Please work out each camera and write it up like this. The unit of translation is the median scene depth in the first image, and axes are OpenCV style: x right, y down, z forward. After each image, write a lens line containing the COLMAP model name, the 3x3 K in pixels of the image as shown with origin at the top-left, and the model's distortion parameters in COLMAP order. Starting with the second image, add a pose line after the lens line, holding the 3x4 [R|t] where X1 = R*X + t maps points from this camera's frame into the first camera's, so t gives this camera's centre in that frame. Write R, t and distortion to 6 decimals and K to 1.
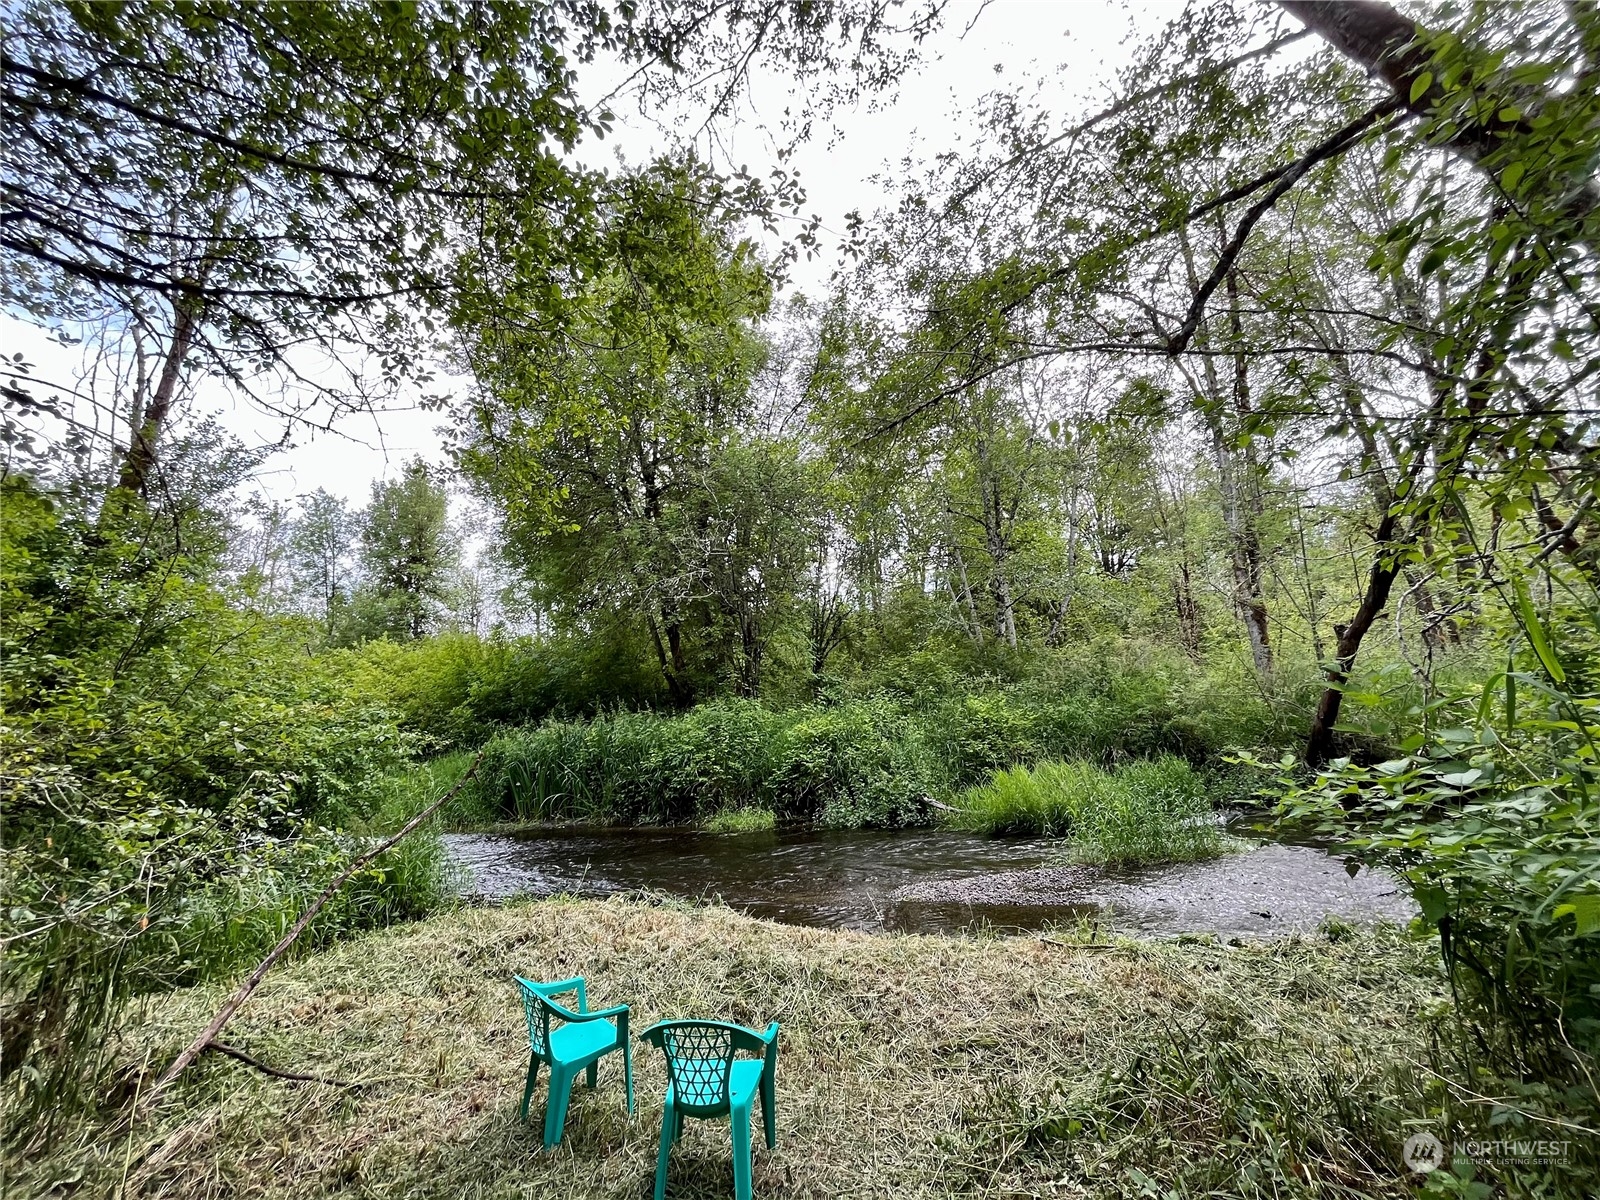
lens RADIAL K [[647.6, 0, 800.0], [0, 647.6, 600.0], [0, 0, 1]] dist [-0.003192, -0.000206]
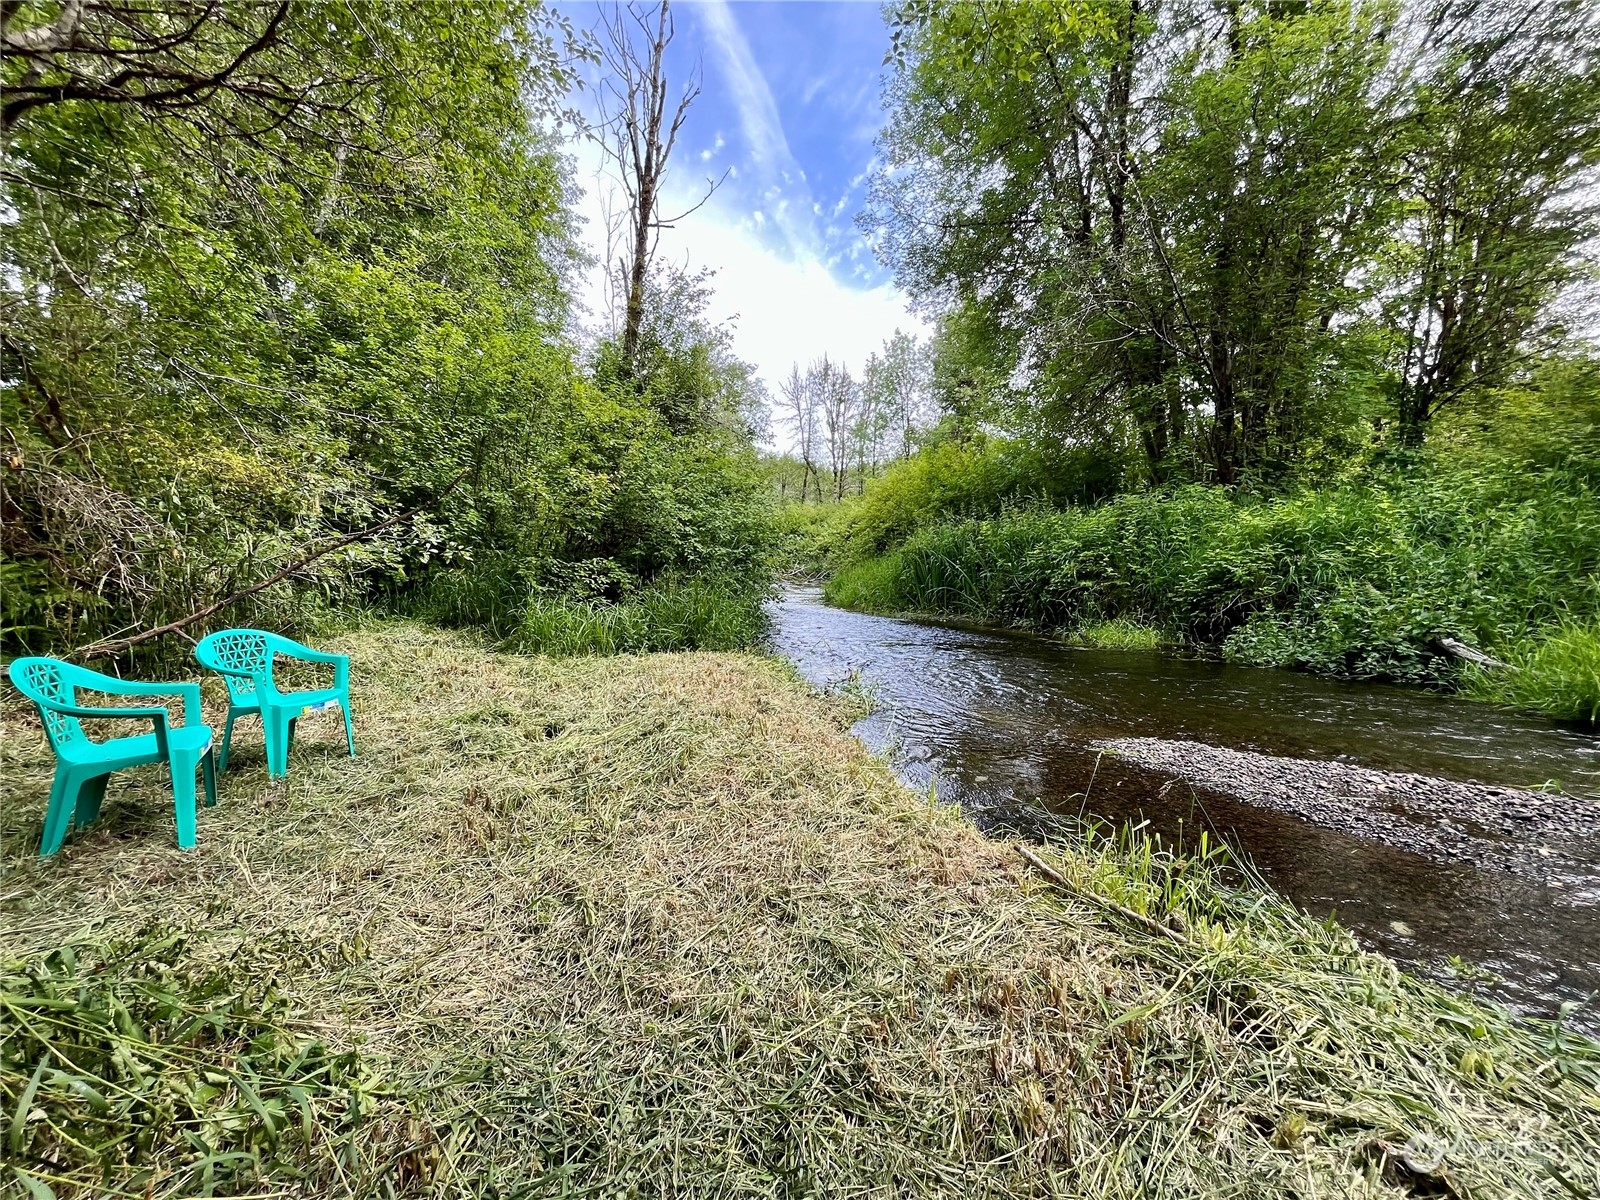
lens RADIAL K [[636.1, 0, 792.5], [0, 636.1, 608.5], [0, 0, 1]] dist [-0.006379, -0.000014]
pose [[0.629710, 0.110868, -0.768879, 0.243094], [0.102003, 0.969393, 0.223321, 0.109618], [0.770105, -0.219055, 0.599127, 0.282647]]
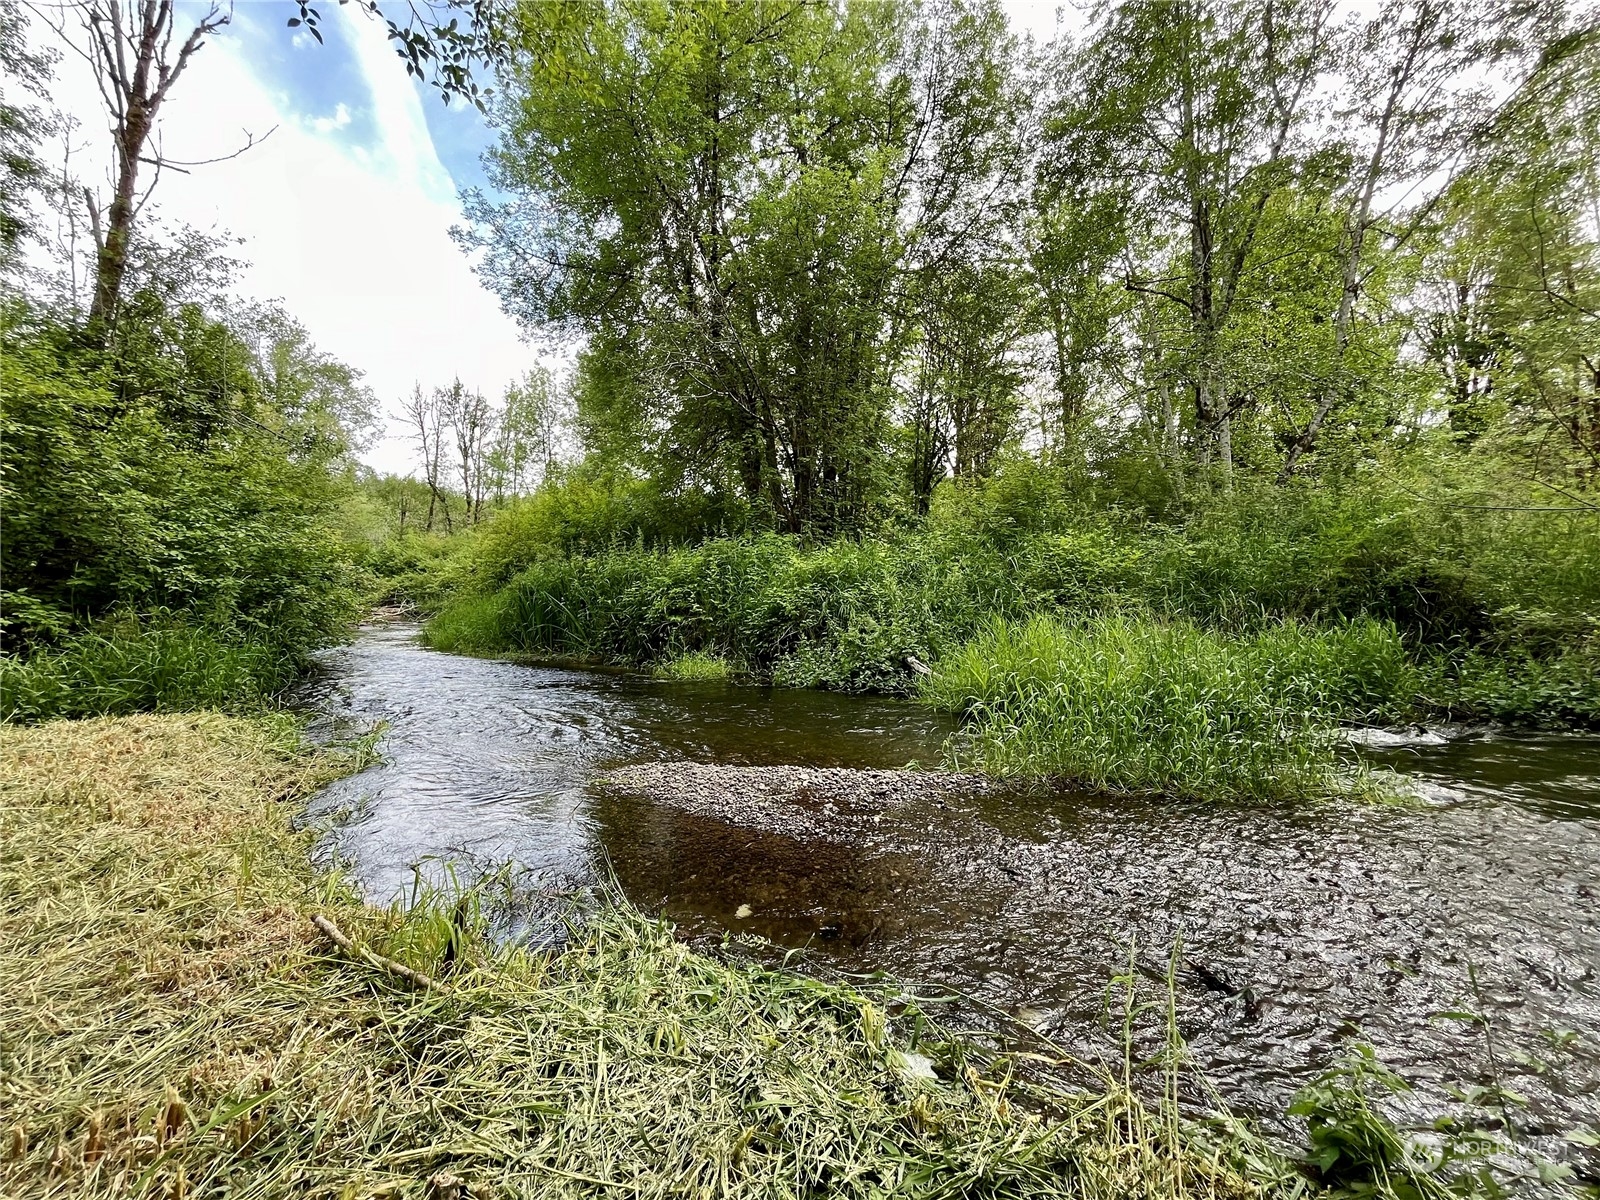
lens RADIAL K [[636.1, 0, 792.5], [0, 636.1, 608.5], [0, 0, 1]] dist [-0.006379, -0.000014]
pose [[0.927744, 0.060950, -0.368207, 0.318406], [0.011980, 0.981203, 0.192606, 0.121587], [0.373026, -0.183100, 0.909575, 0.348795]]
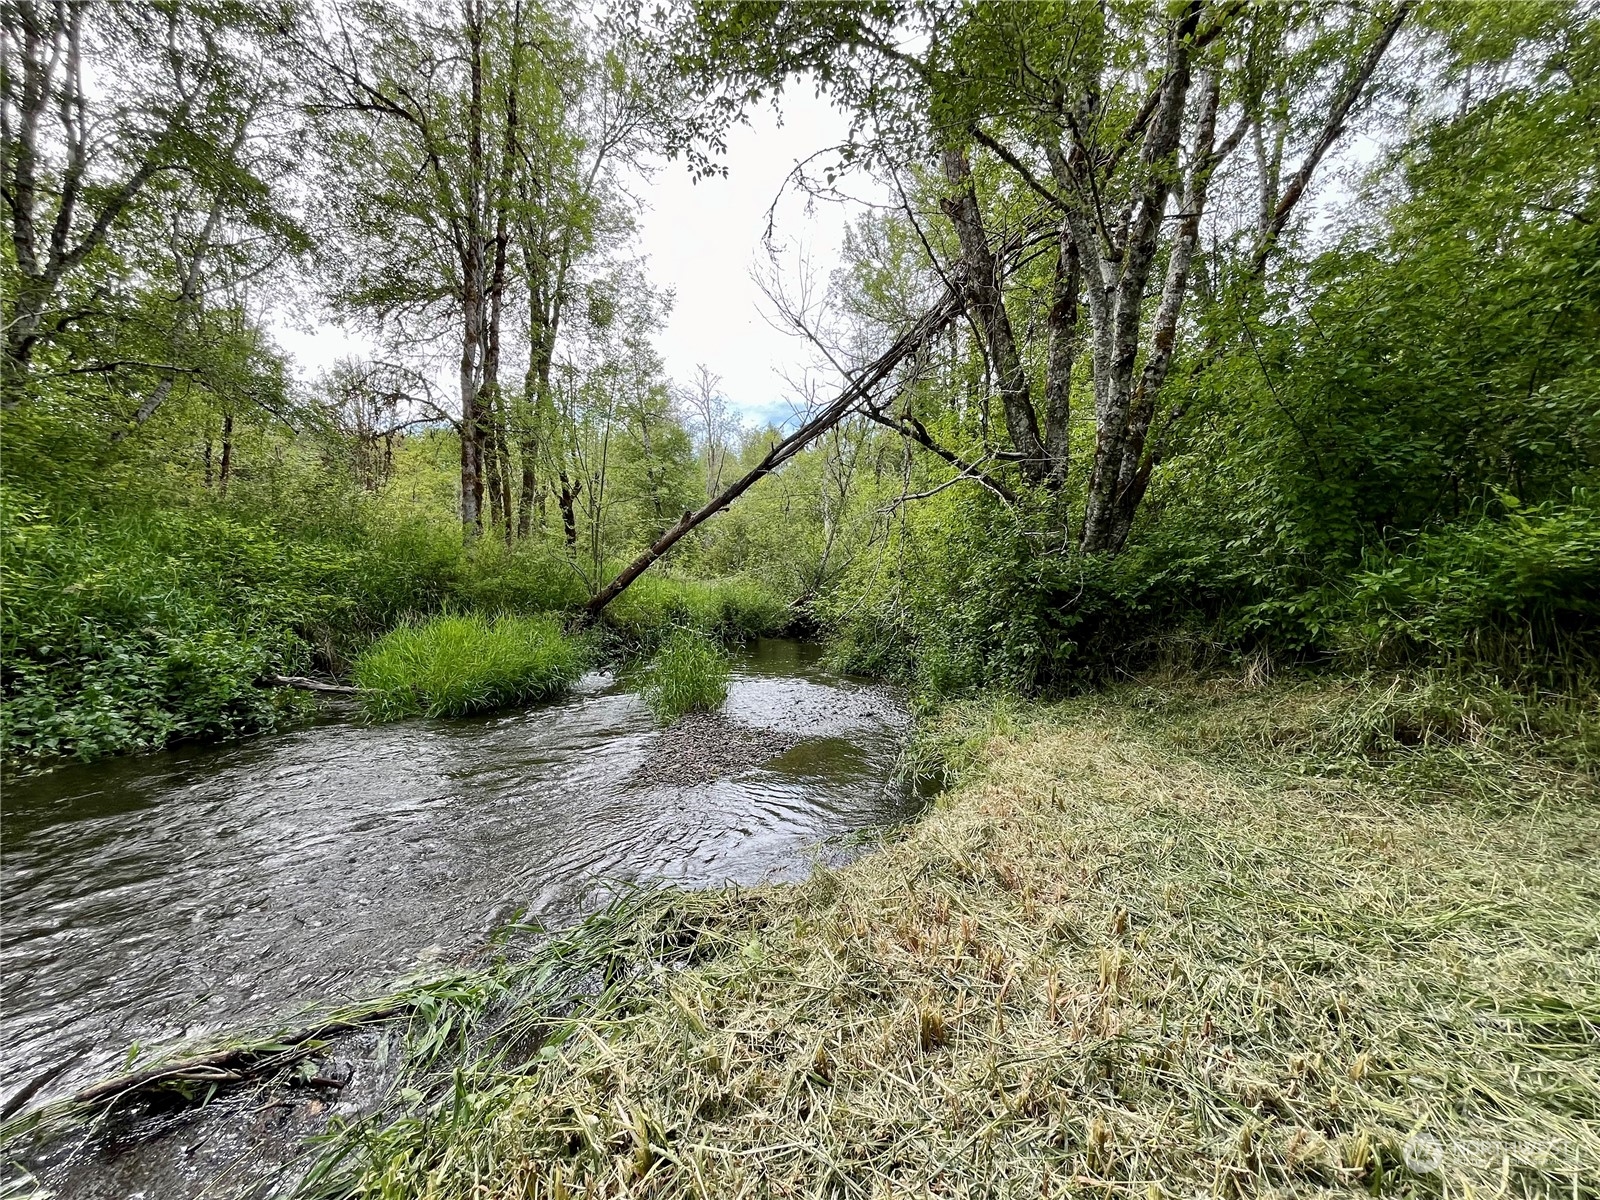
lens RADIAL K [[636.1, 0, 792.5], [0, 636.1, 608.5], [0, 0, 1]] dist [-0.006379, -0.000014]
pose [[0.111053, 0.050540, 0.992529, -0.276725], [-0.194794, 0.980441, -0.028129, 0.181287], [-0.974537, -0.190215, 0.118726, 0.531217]]
